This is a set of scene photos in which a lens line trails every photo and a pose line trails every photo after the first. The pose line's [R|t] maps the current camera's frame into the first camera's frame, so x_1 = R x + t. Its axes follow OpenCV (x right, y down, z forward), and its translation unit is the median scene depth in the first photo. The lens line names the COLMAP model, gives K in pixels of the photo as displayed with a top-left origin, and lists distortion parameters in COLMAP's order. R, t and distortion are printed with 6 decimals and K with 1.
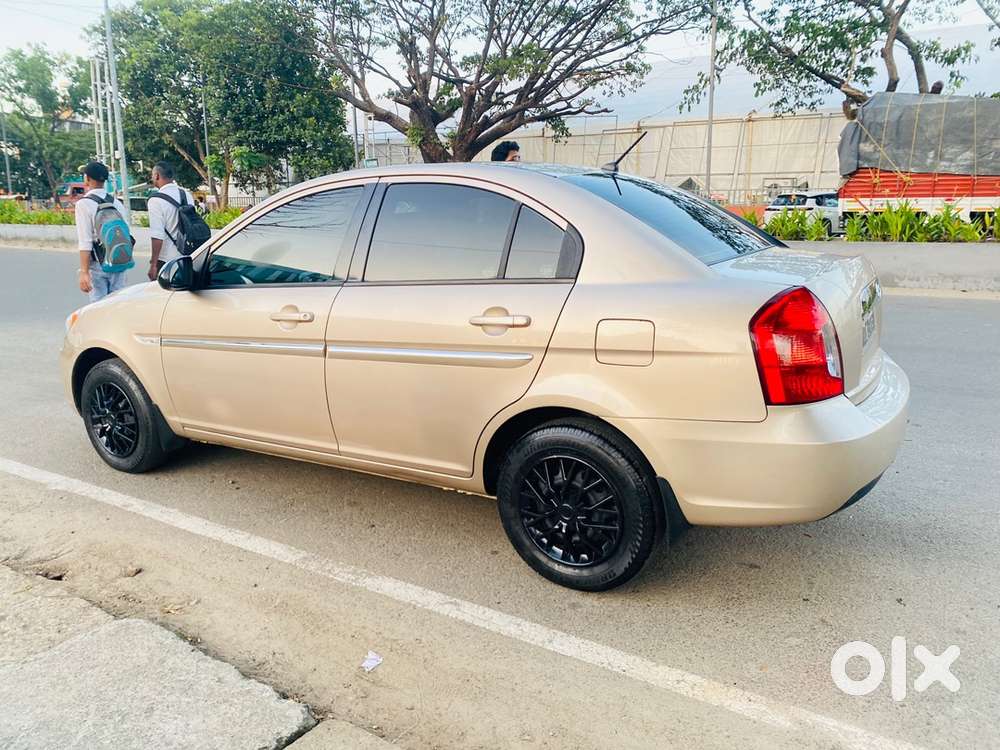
lens RADIAL K [[774.8, 0, 500.0], [0, 774.8, 375.0], [0, 0, 1]] dist [0.008430, -0.002370]
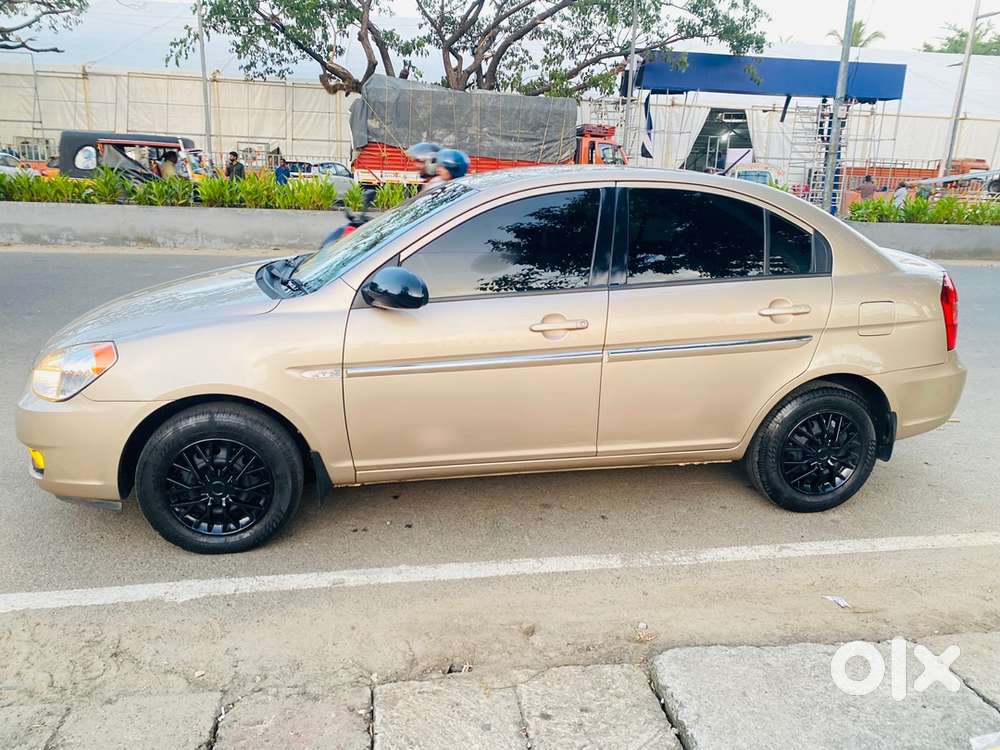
lens RADIAL K [[765.0, 0, 500.0], [0, 765.0, 375.0], [0, 0, 1]] dist [0.033513, -0.042569]
pose [[0.726421, -0.144023, 0.671989, -0.197043], [0.107692, 0.989570, 0.095674, -0.022942], [-0.678760, 0.002869, 0.734355, 0.071183]]
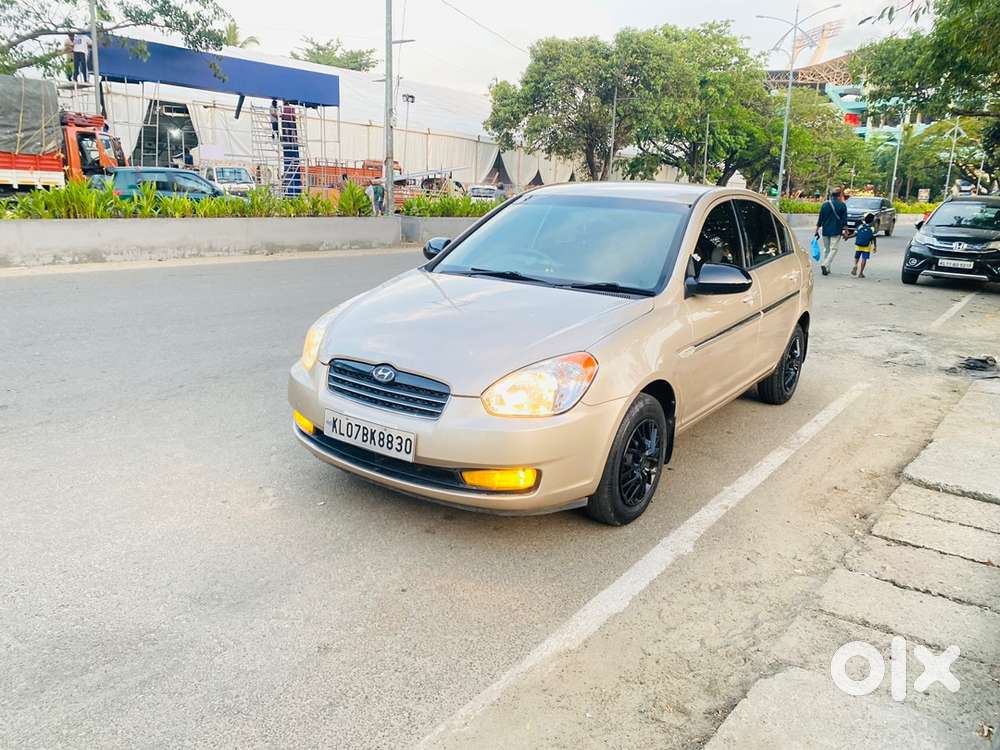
lens RADIAL K [[774.8, 0, 500.0], [0, 774.8, 375.0], [0, 0, 1]] dist [0.008430, -0.002370]
pose [[0.033483, -0.221864, 0.974502, -0.336568], [0.171806, 0.961812, 0.213072, -0.063425], [-0.984562, 0.160292, 0.070322, 0.276221]]
